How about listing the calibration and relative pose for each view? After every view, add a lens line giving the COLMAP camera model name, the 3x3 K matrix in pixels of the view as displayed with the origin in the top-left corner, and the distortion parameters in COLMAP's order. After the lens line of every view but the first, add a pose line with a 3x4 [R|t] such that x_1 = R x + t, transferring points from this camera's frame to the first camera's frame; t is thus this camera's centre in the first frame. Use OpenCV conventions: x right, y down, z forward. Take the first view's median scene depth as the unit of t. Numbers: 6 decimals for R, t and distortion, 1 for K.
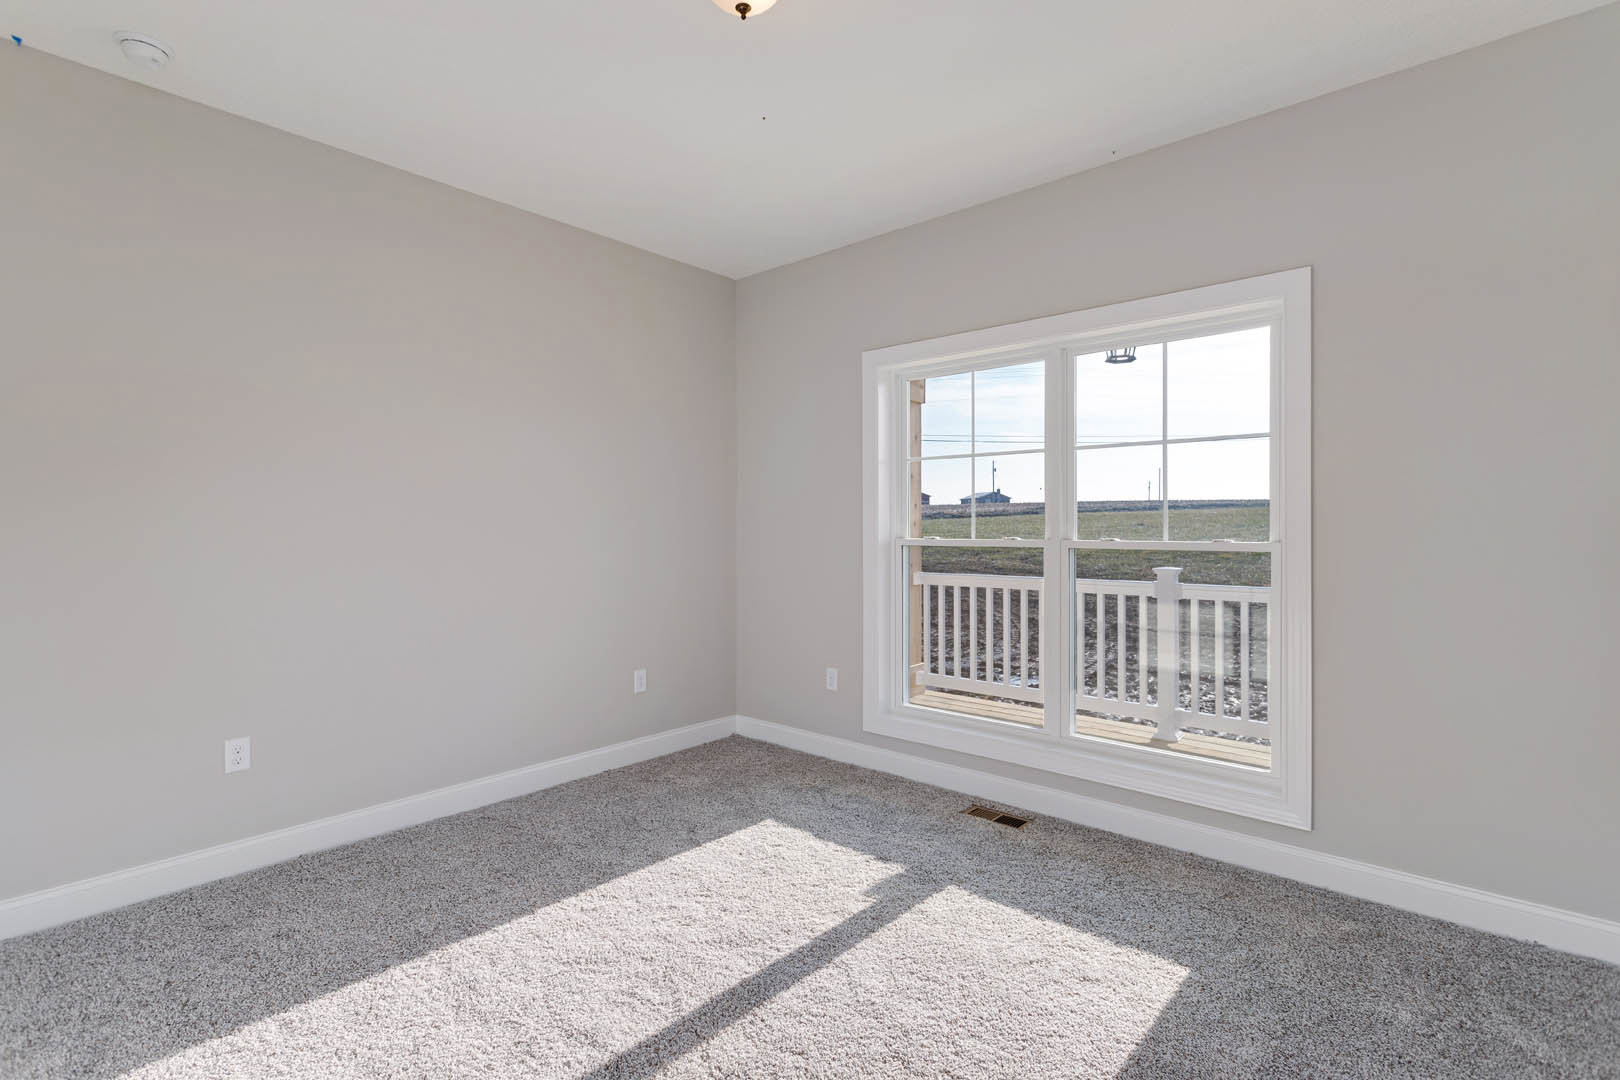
lens RADIAL K [[762.7, 0, 800.1], [0, 762.7, 529.5], [0, 0, 1]] dist [0.009955, 0.001059]
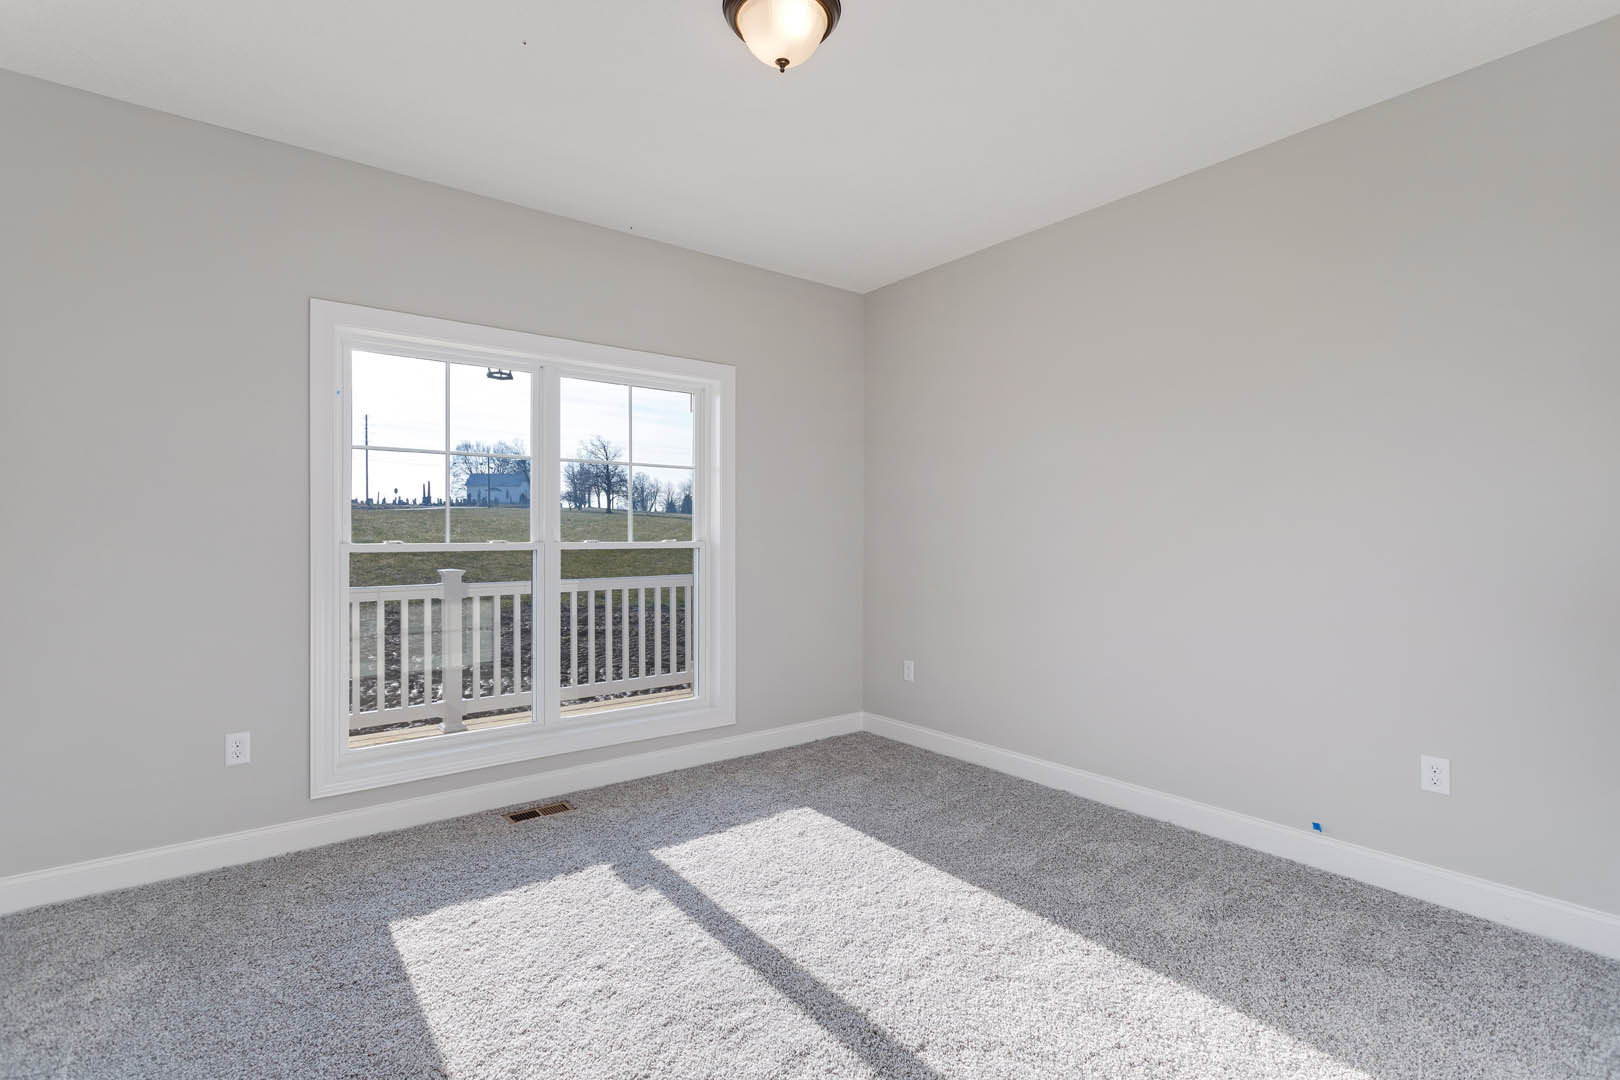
lens RADIAL K [[762.7, 0, 803.4], [0, 762.7, 535.8], [0, 0, 1]] dist [0.009955, 0.001059]
pose [[0.198771, -0.005959, 0.980028, -0.575423], [0.003816, 0.999979, 0.005306, -0.001167], [-0.980038, 0.002685, 0.198790, 0.374999]]
